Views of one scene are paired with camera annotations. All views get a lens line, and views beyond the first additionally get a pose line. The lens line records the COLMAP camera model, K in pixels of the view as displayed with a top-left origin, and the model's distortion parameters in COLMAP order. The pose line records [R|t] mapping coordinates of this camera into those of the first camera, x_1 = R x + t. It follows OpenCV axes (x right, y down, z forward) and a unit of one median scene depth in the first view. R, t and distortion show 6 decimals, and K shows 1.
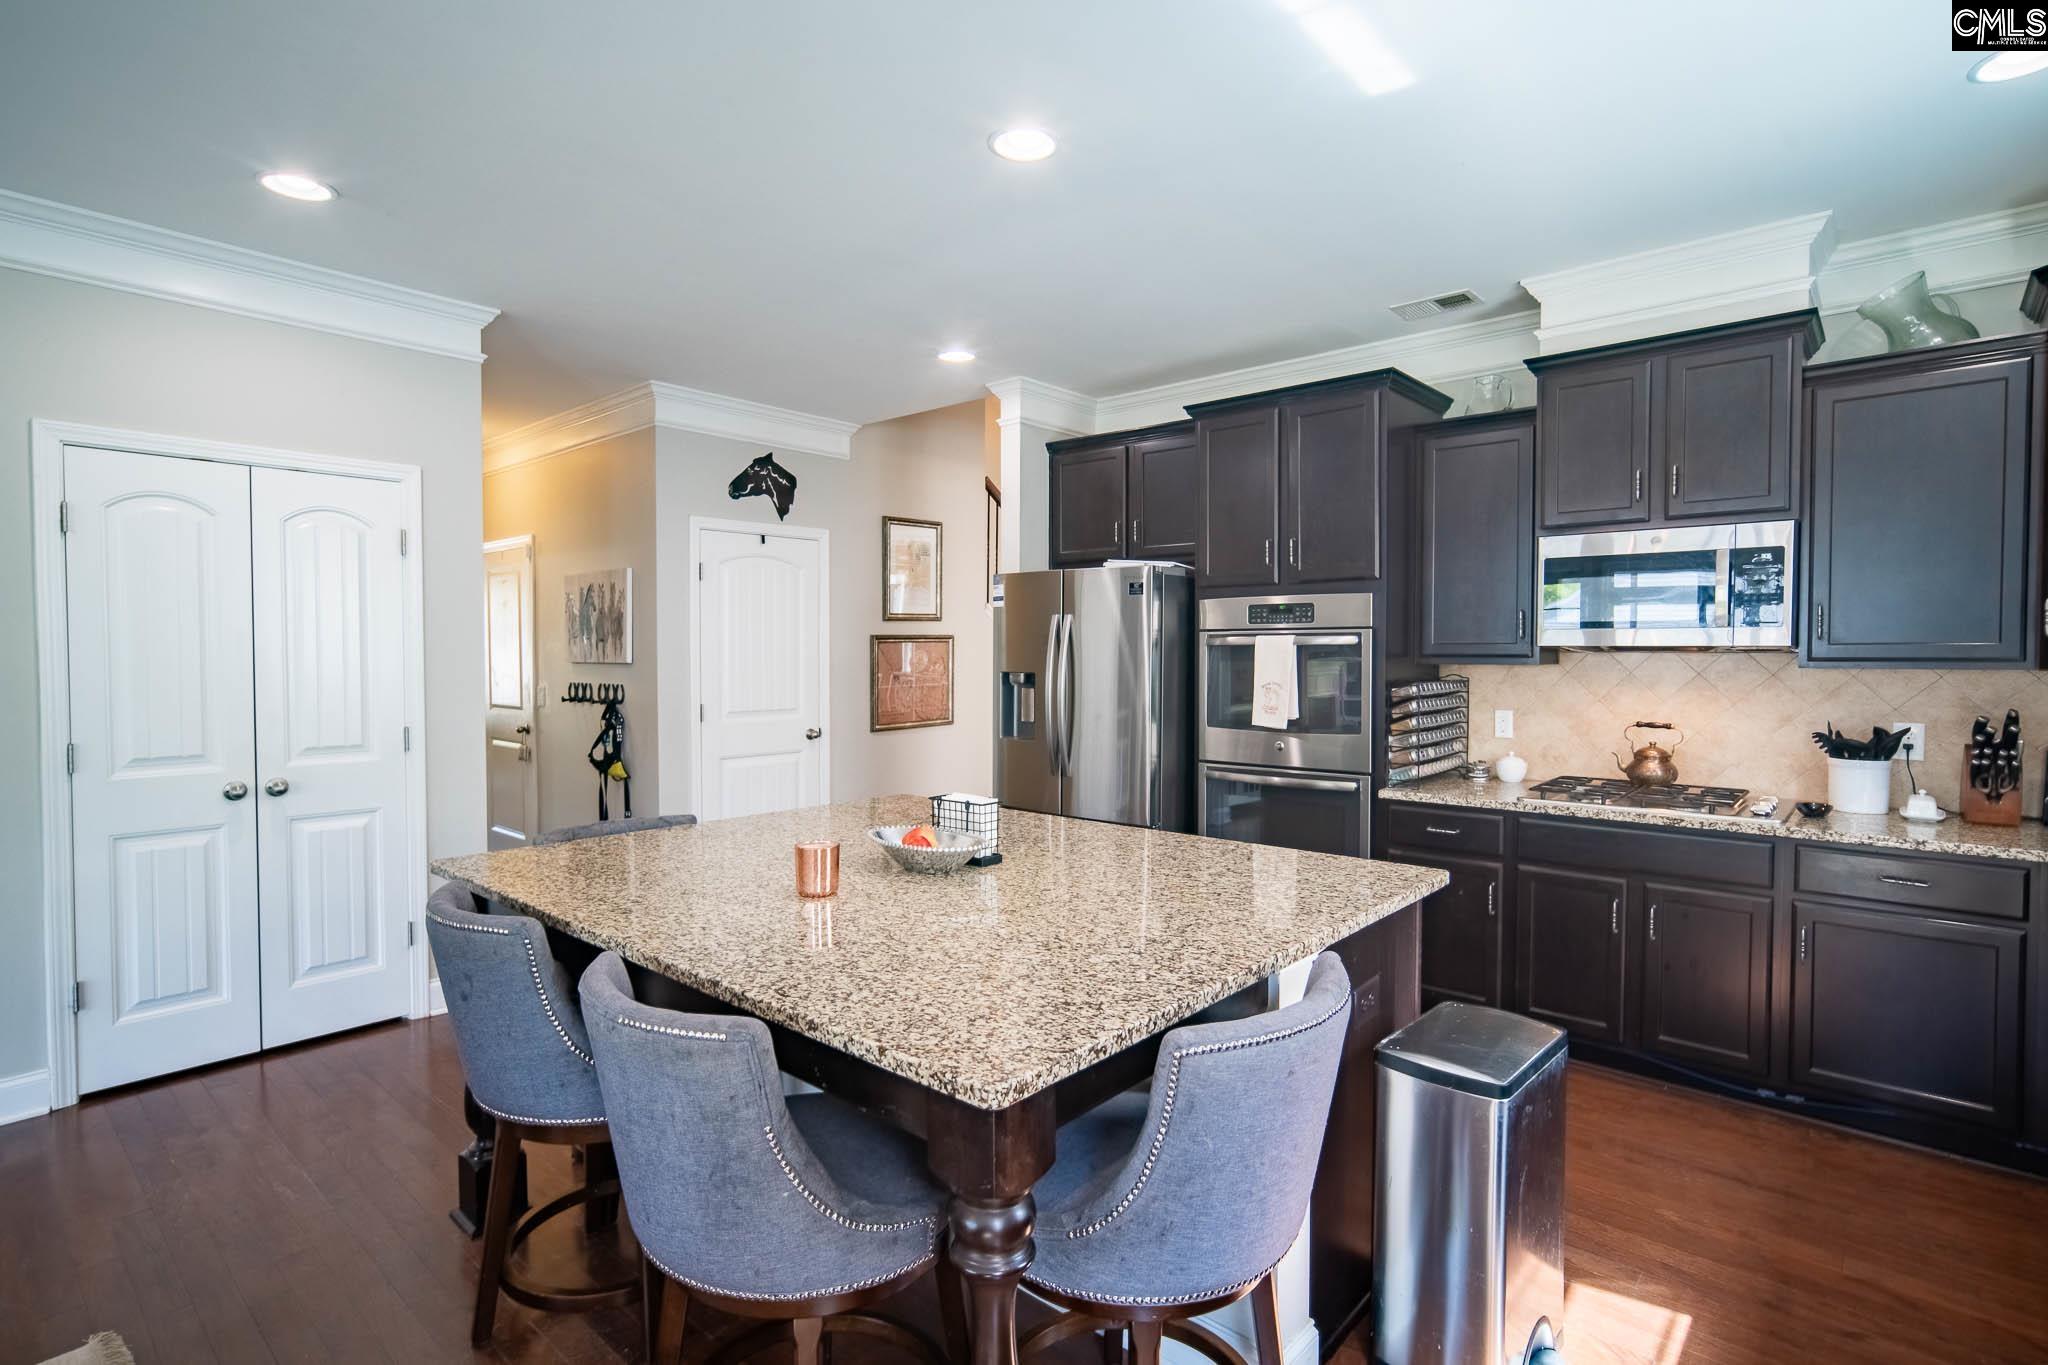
lens RADIAL K [[1004.5, 0, 1015.2], [0, 1004.5, 680.8], [0, 0, 1]] dist [-0.027916, 0.014802]
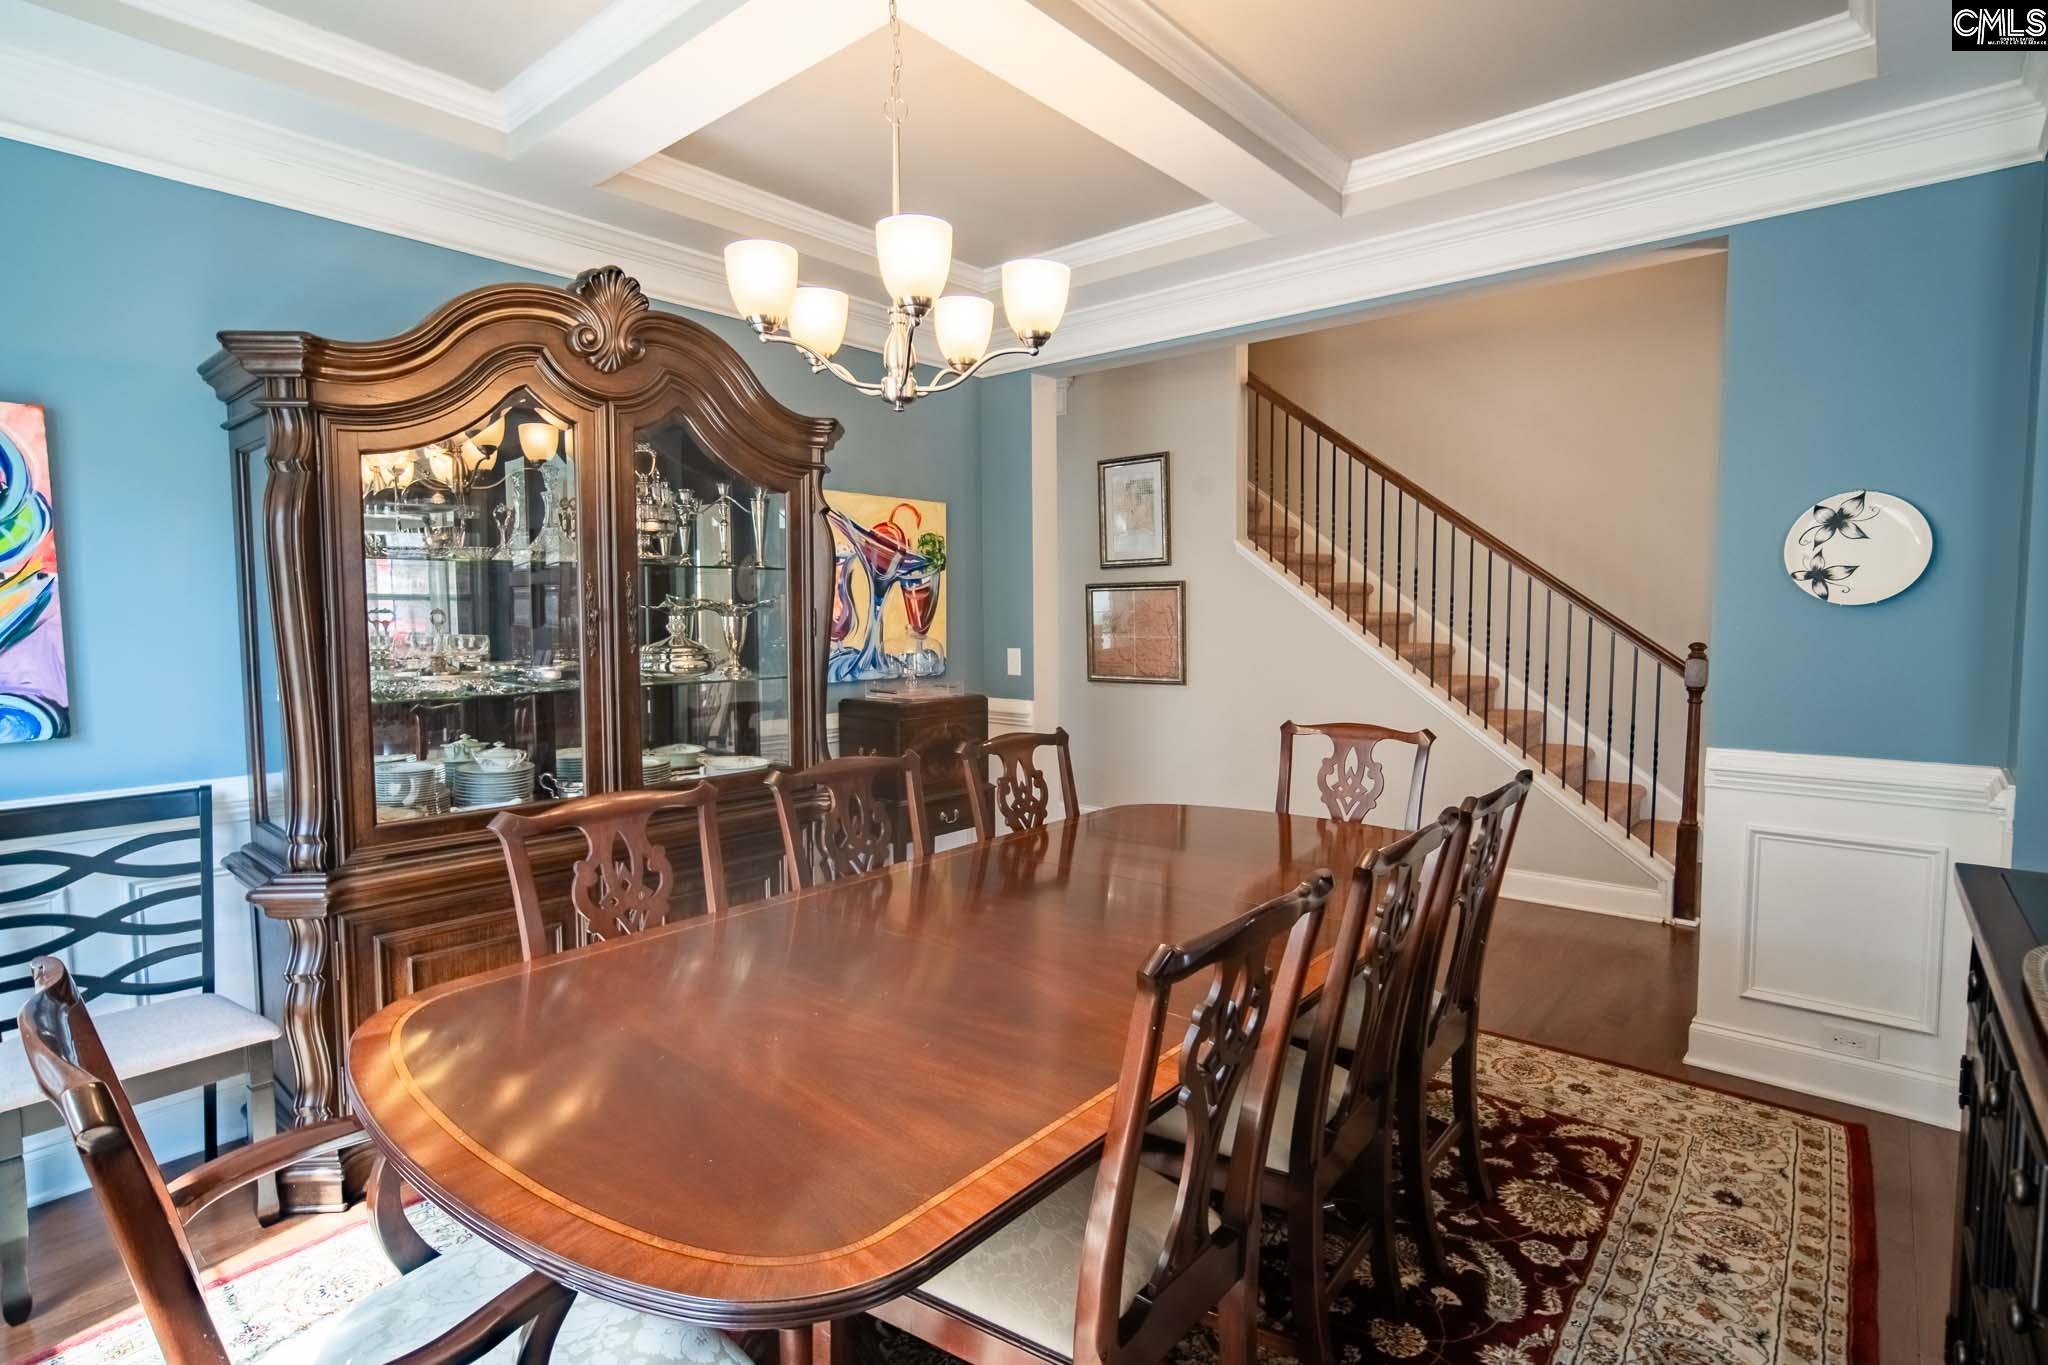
lens RADIAL K [[1035.3, 0, 1001.1], [0, 1035.3, 676.3], [0, 0, 1]] dist [-0.027955, 0.017859]
pose [[0.014804, 0.070887, -0.997374, 1.431079], [-0.025526, 0.997186, 0.070495, -0.040139], [0.999565, 0.024415, 0.016572, 1.458036]]
